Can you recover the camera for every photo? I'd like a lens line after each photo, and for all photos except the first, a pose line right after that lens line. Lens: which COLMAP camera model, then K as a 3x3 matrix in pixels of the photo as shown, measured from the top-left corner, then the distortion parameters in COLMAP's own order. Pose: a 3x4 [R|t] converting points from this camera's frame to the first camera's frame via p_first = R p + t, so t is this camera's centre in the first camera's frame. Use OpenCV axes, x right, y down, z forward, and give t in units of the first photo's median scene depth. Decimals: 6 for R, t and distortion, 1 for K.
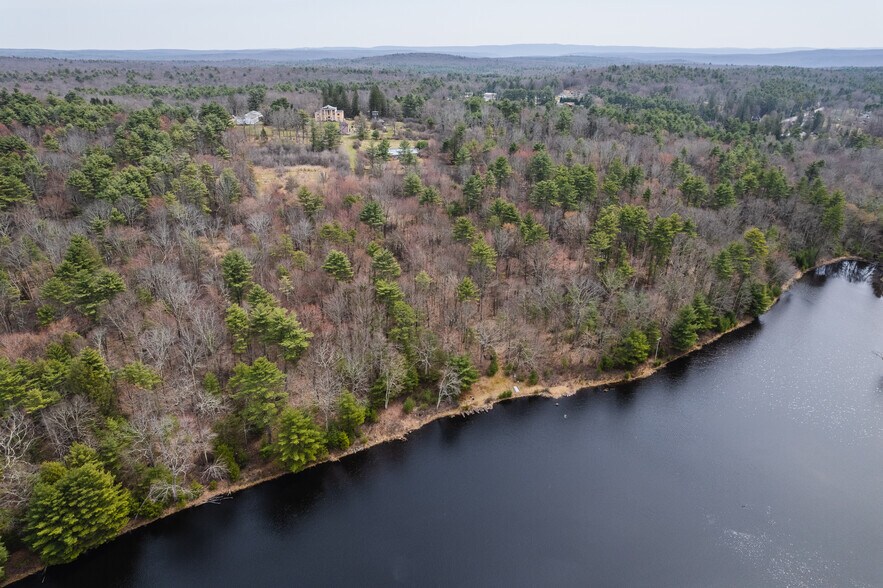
lens RADIAL K [[561.4, 0, 441.5], [0, 561.4, 294.0], [0, 0, 1]] dist [-0.072895, 0.065317]
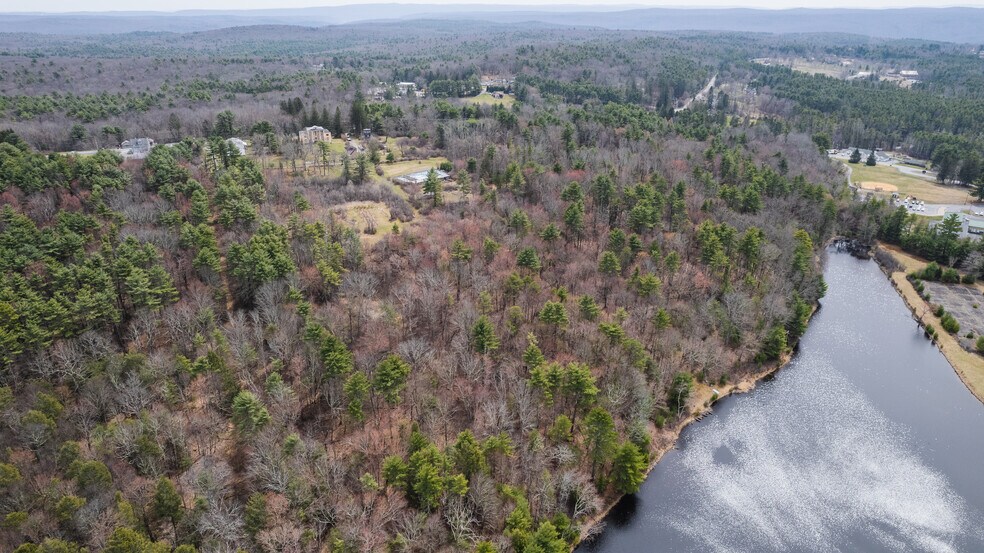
lens RADIAL K [[628.0, 0, 492.0], [0, 628.0, 276.5], [0, 0, 1]] dist [-0.087662, 0.078016]
pose [[0.945286, -0.135695, 0.296683, -0.466406], [0.138060, 0.990338, 0.013071, -0.111869], [-0.295590, 0.028604, 0.954887, -0.120628]]
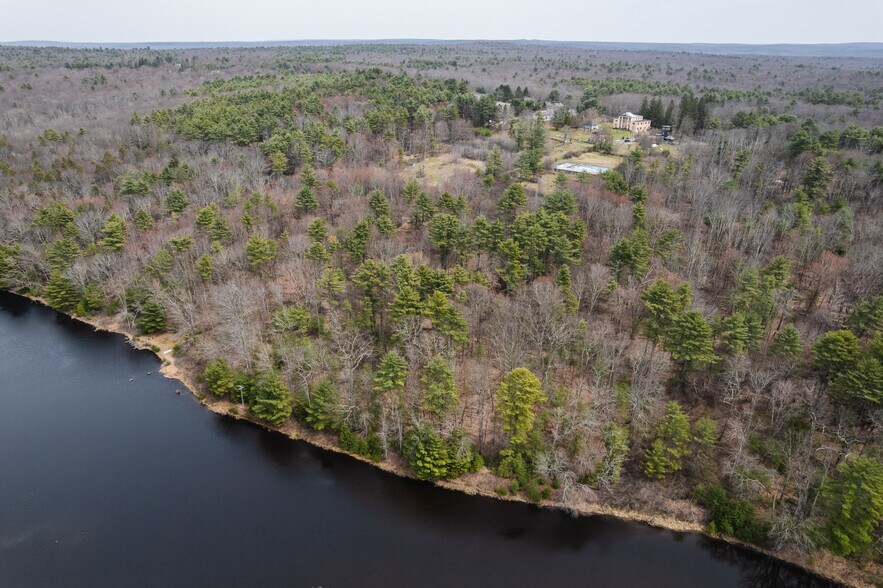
lens RADIAL K [[561.4, 0, 441.5], [0, 561.4, 294.0], [0, 0, 1]] dist [-0.072895, 0.065317]
pose [[0.492369, 0.355156, -0.794630, 0.835795], [-0.351887, 0.916249, 0.191476, -0.234146], [0.796083, 0.185343, 0.576107, 0.499658]]
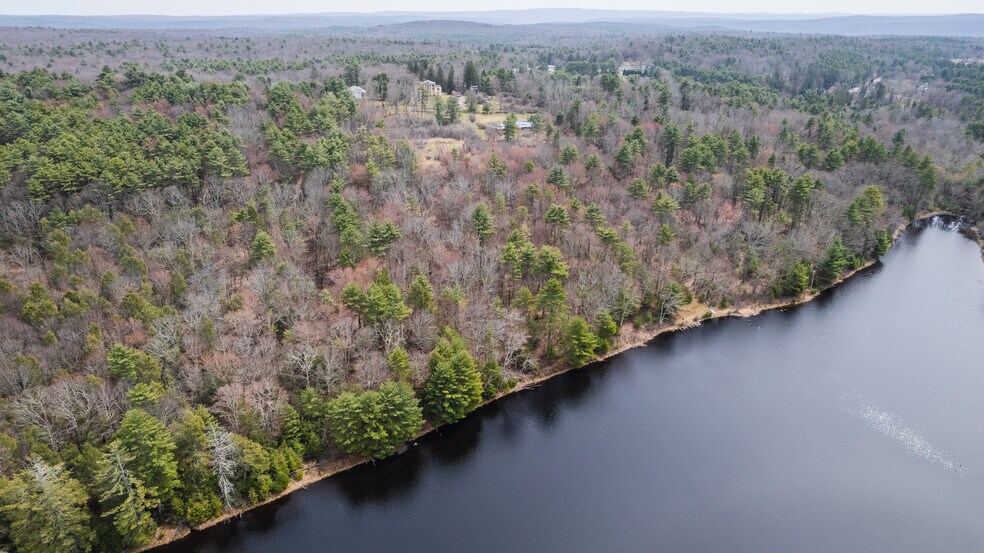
lens RADIAL K [[628.0, 0, 492.0], [0, 628.0, 276.5], [0, 0, 1]] dist [-0.087662, 0.078016]
pose [[0.998052, -0.025347, 0.057004, -0.281565], [0.026214, 0.999551, -0.014501, 0.064672], [-0.056610, 0.015967, 0.998269, -0.230041]]
